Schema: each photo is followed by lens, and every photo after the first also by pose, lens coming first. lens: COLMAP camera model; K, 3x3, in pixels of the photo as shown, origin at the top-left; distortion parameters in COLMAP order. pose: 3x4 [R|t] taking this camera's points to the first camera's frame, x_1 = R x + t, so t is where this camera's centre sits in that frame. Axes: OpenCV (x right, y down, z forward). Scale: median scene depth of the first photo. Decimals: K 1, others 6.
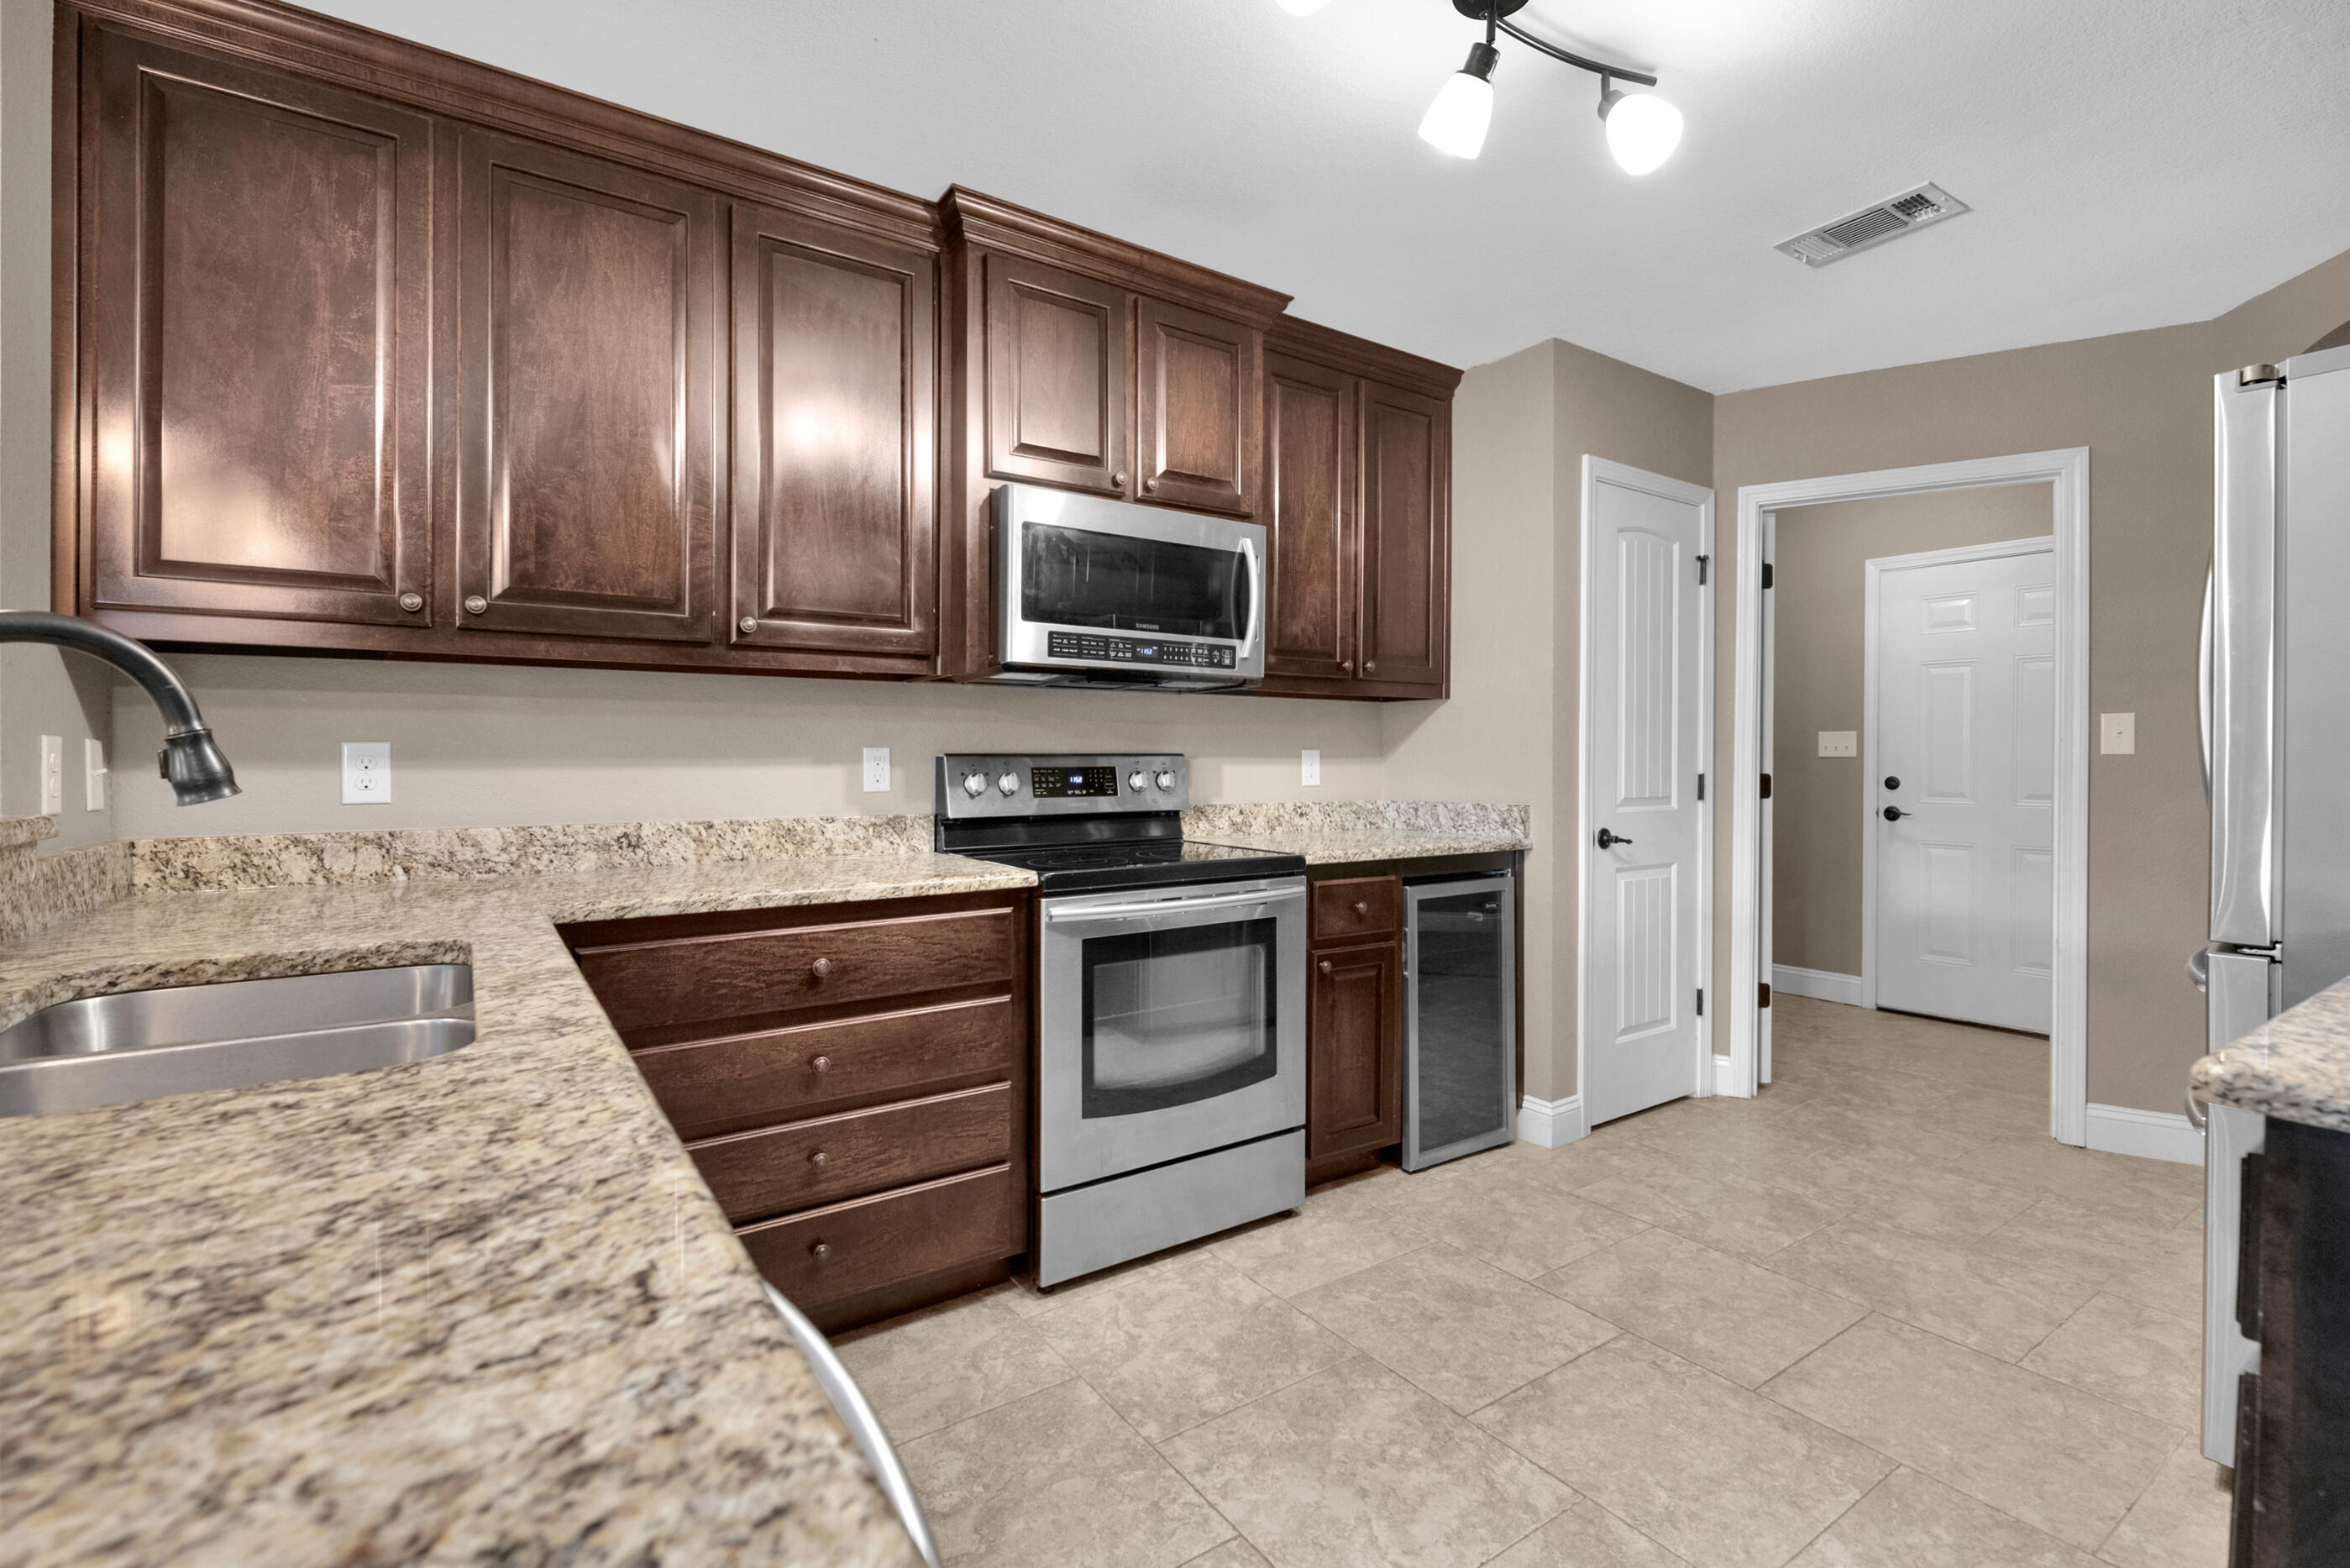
lens RADIAL K [[1085.5, 0, 1185.3], [0, 1085.5, 774.5], [0, 0, 1]] dist [0.001061, 0.000047]
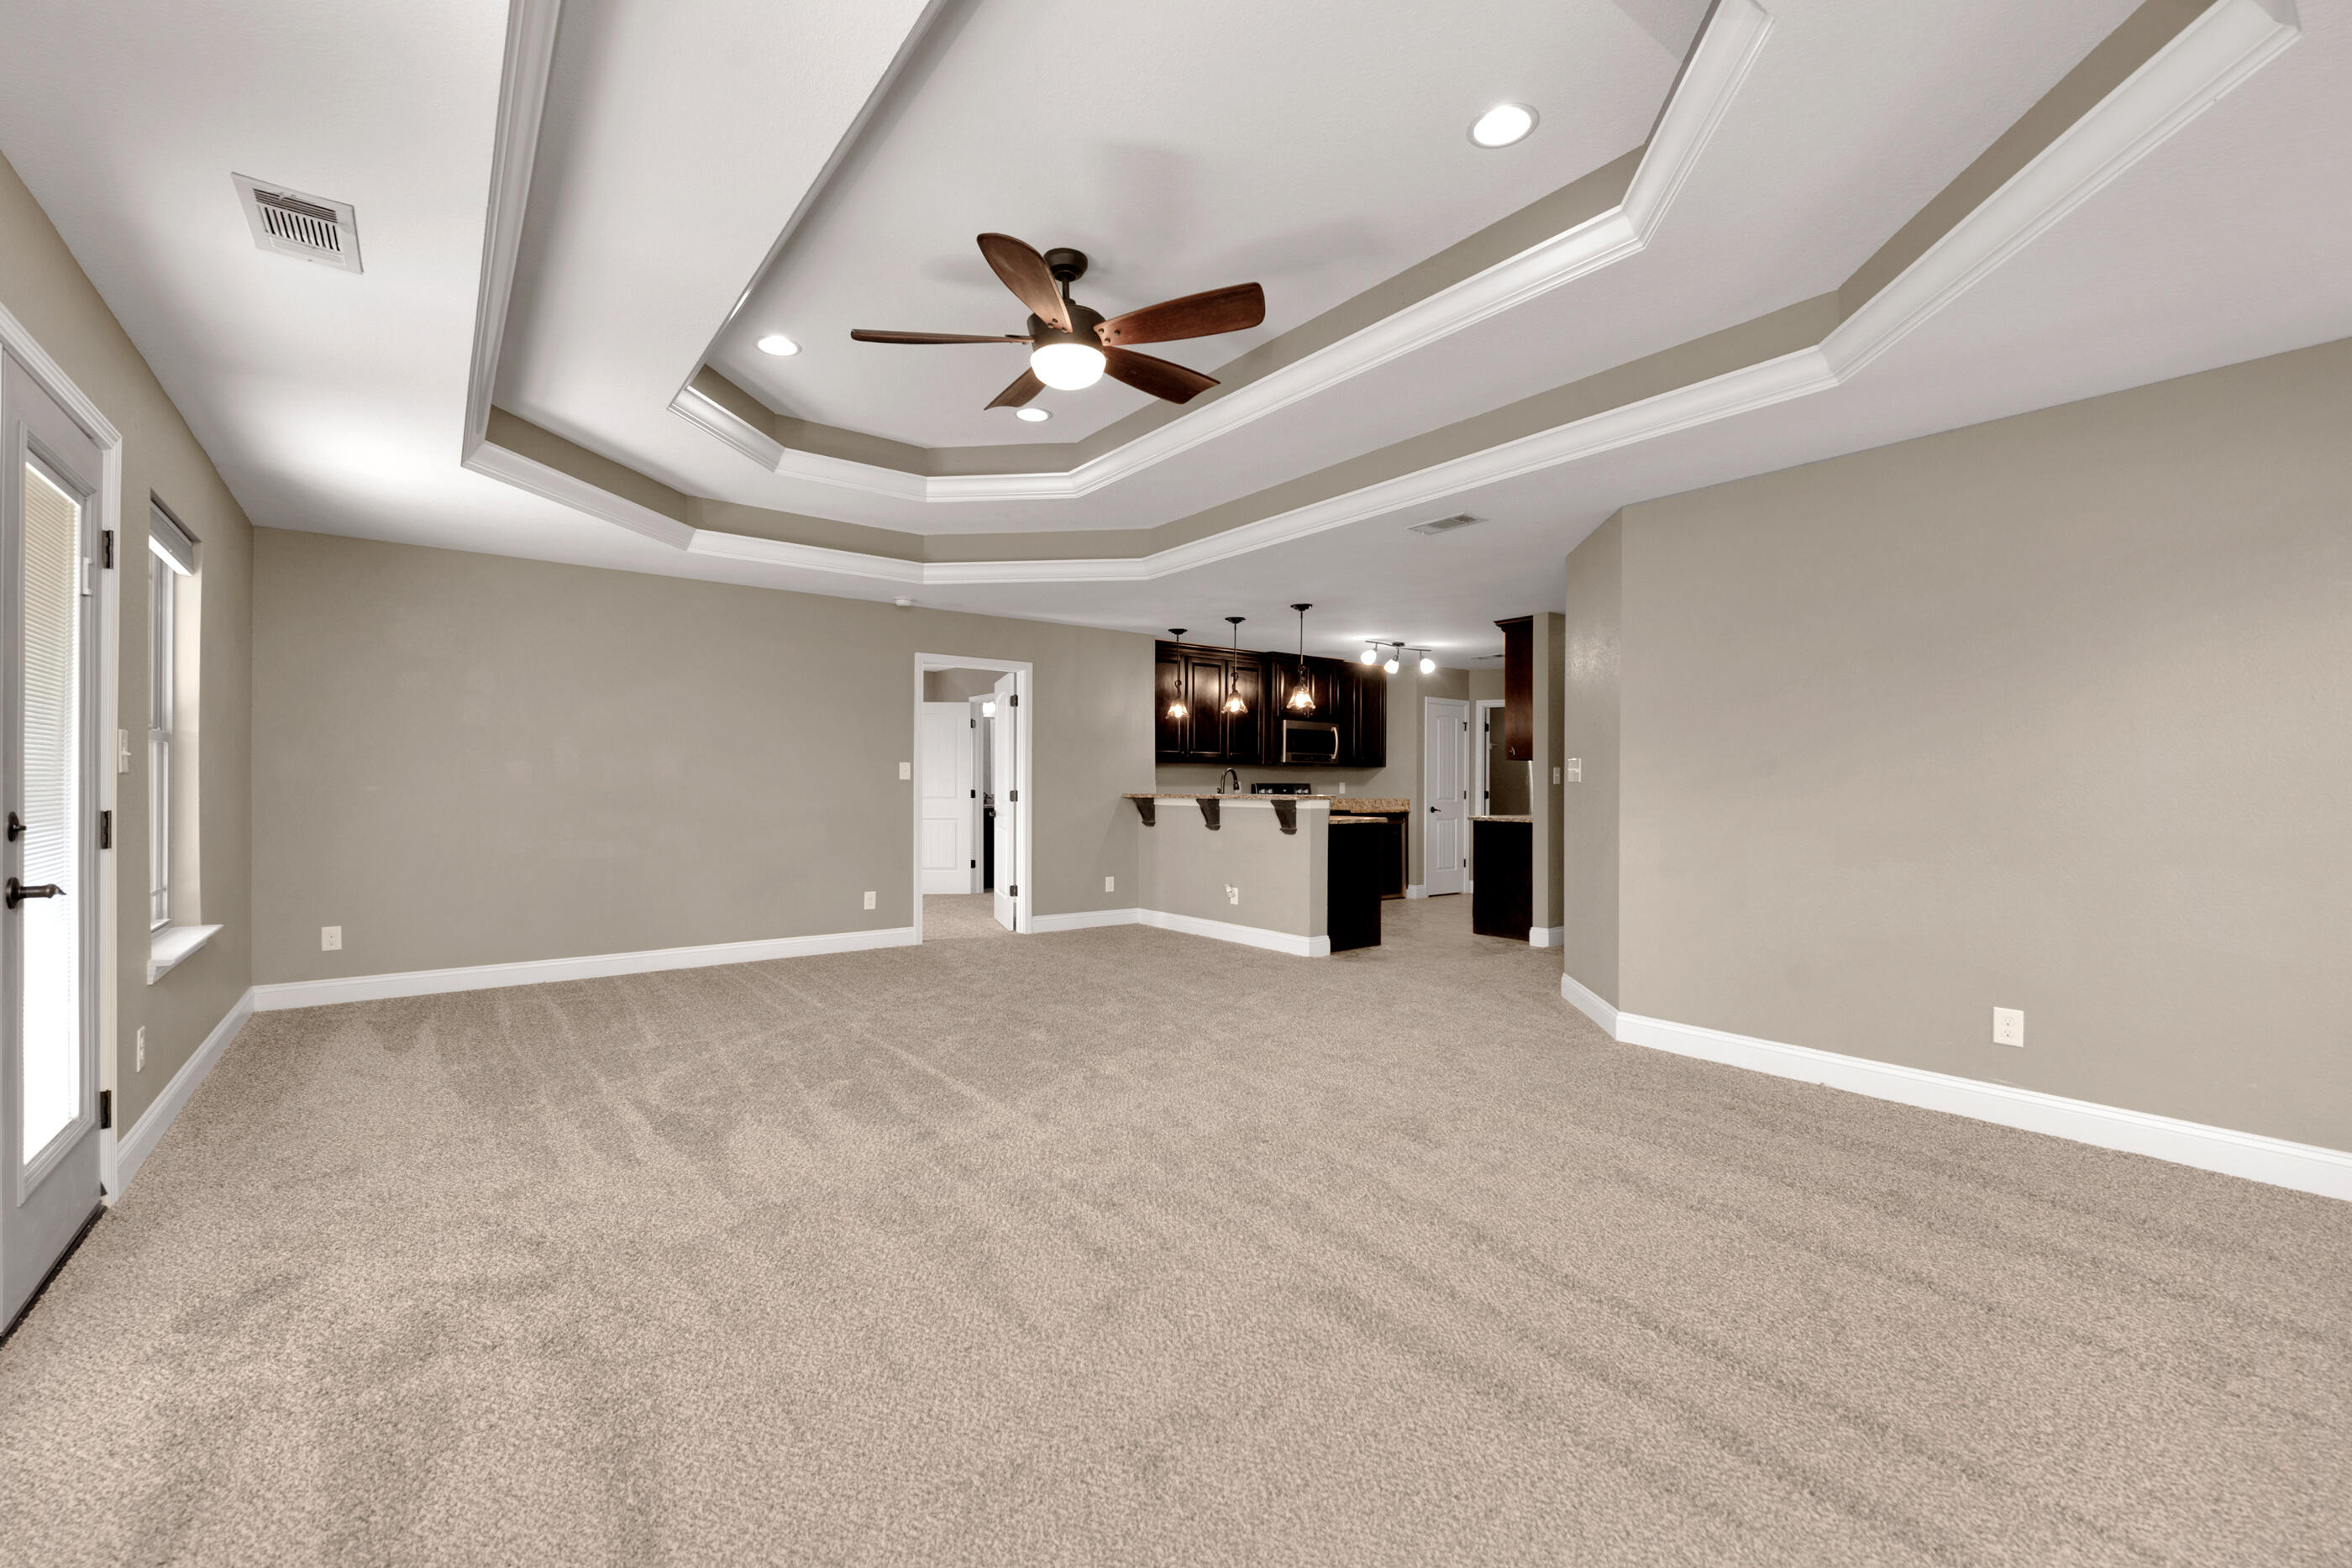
lens RADIAL K [[991.4, 0, 1181.2], [0, 991.4, 778.0], [0, 0, 1]] dist [0.002052, -0.000128]
pose [[0.999386, 0.006370, 0.034447, -0.609896], [-0.005693, 0.999790, -0.019692, 0.032869], [-0.034566, 0.019484, 0.999212, -2.509809]]
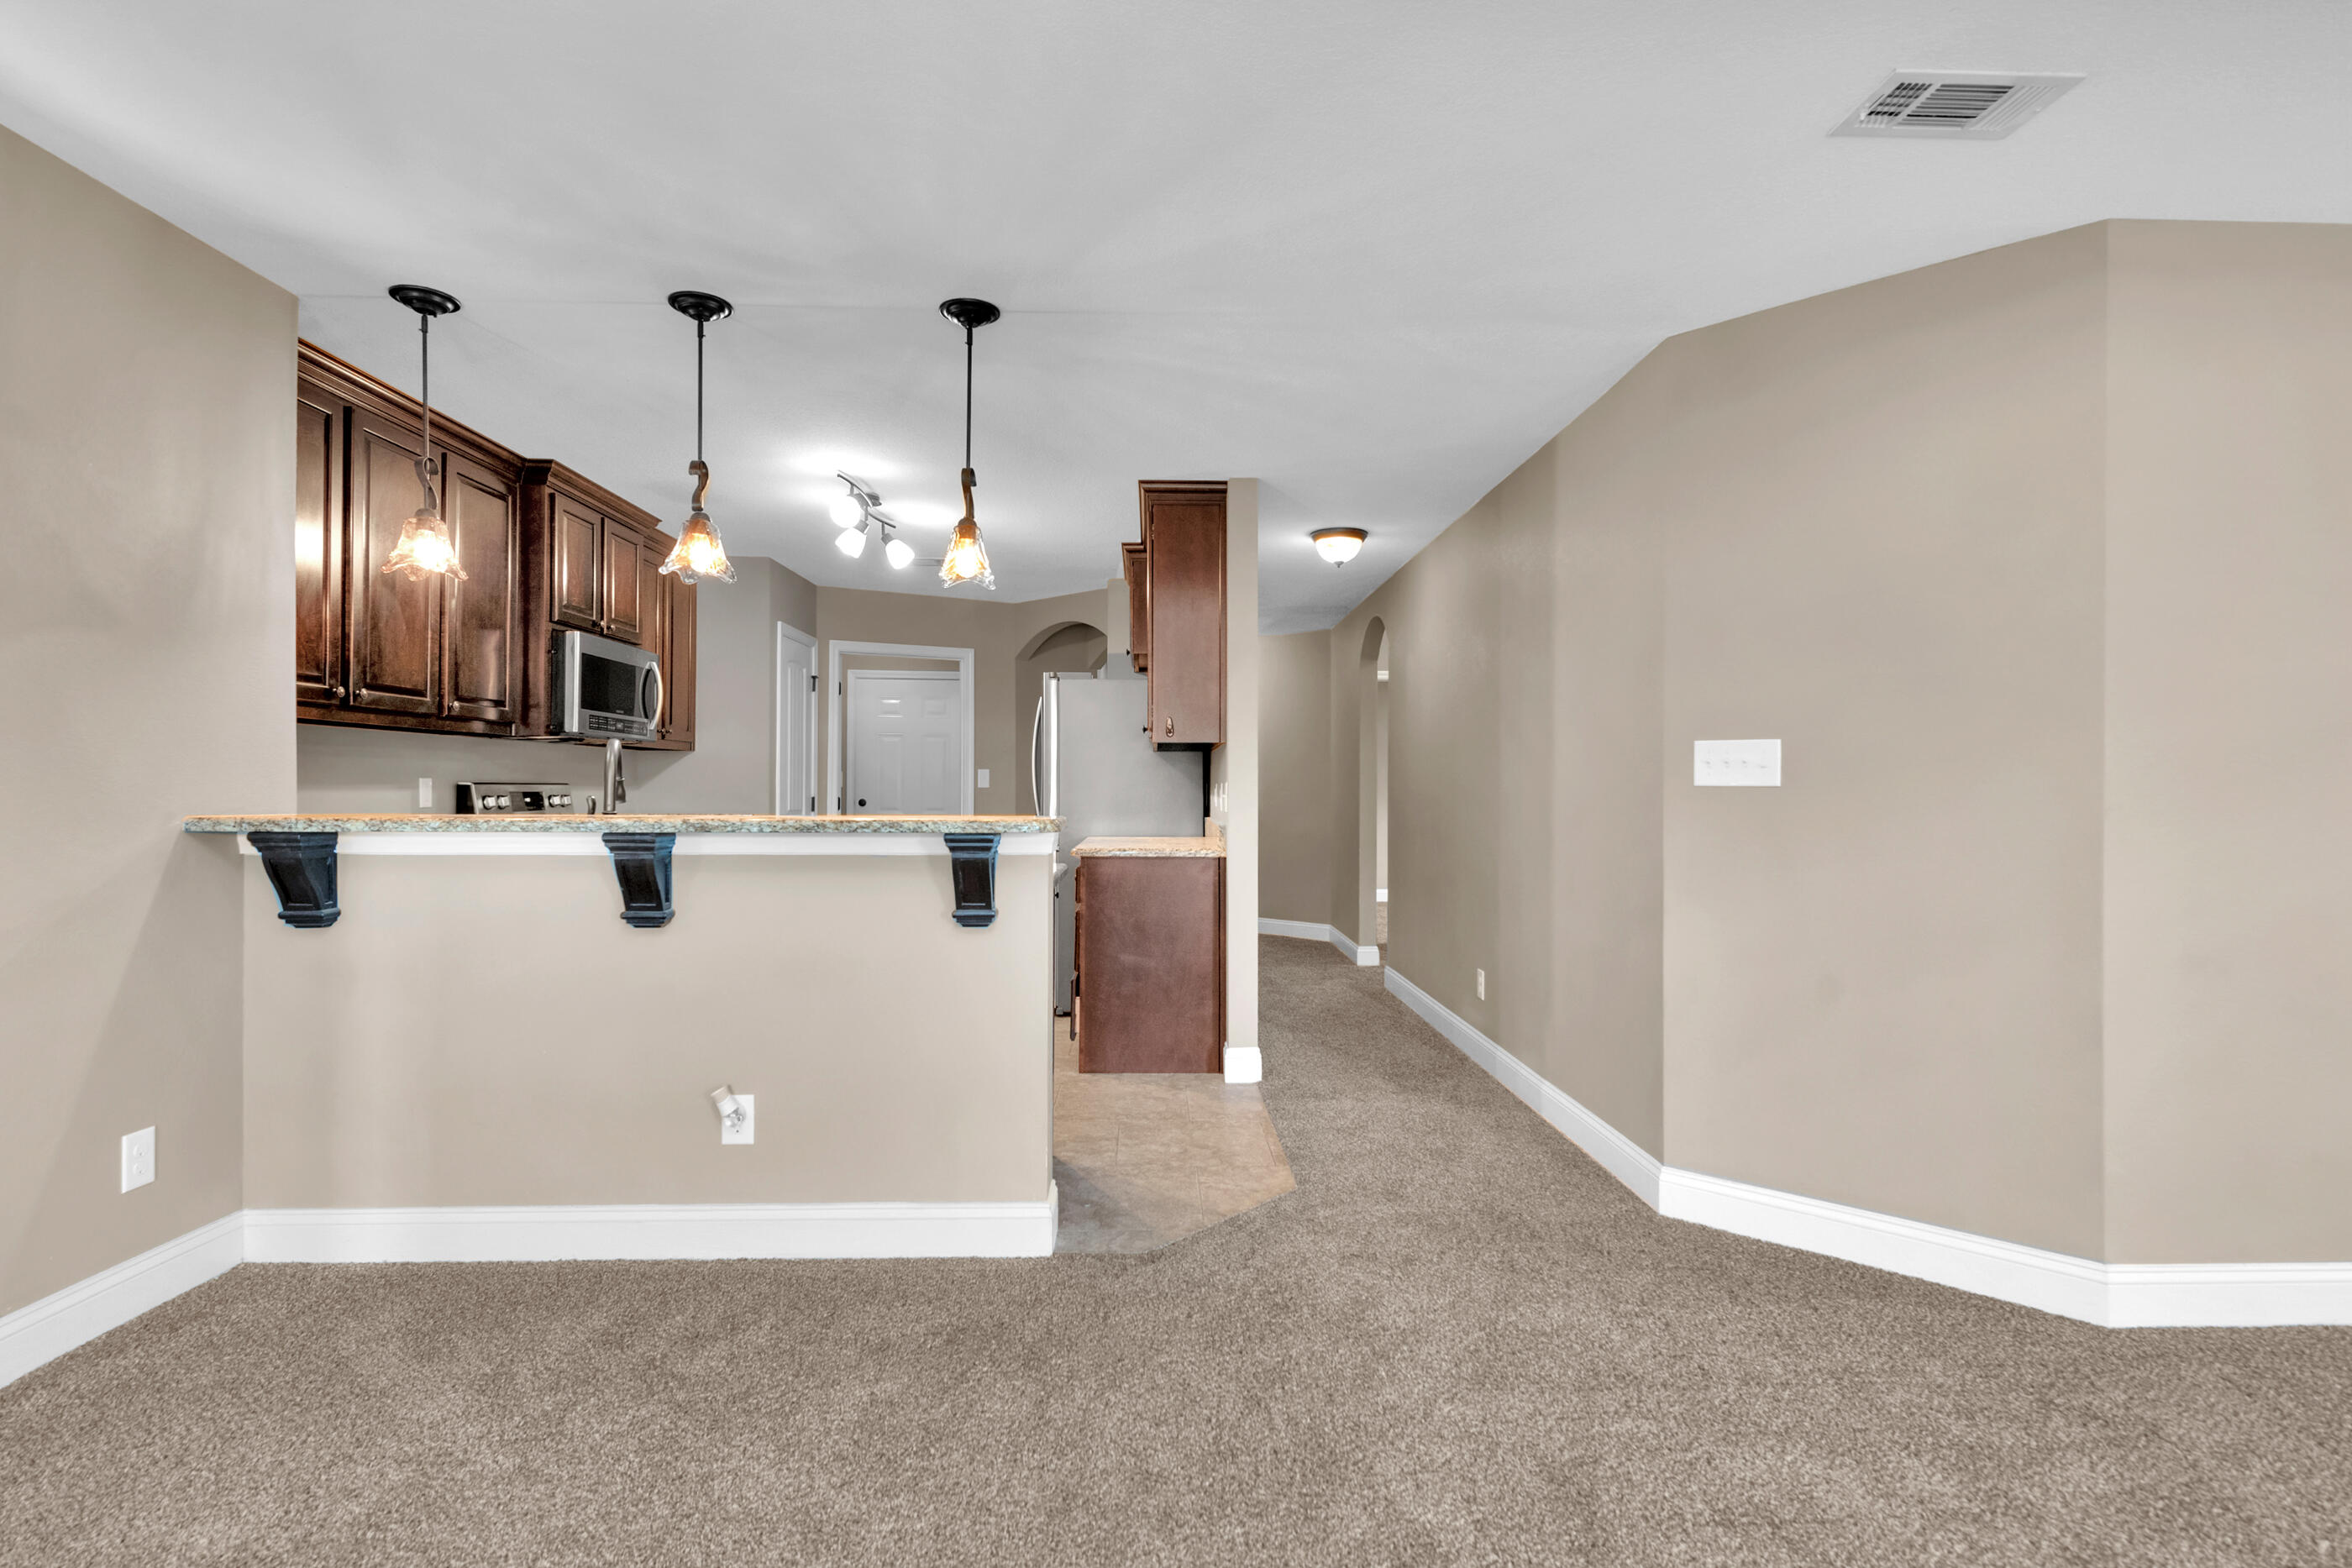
lens RADIAL K [[1140.7, 0, 1196.4], [0, 1140.7, 778.4], [0, 0, 1]] dist [0.000103, -0.000143]
pose [[0.538560, 0.013599, 0.842477, -1.037059], [0.003655, 0.999823, -0.018475, 0.008293], [-0.842579, 0.013029, 0.538415, -0.740222]]
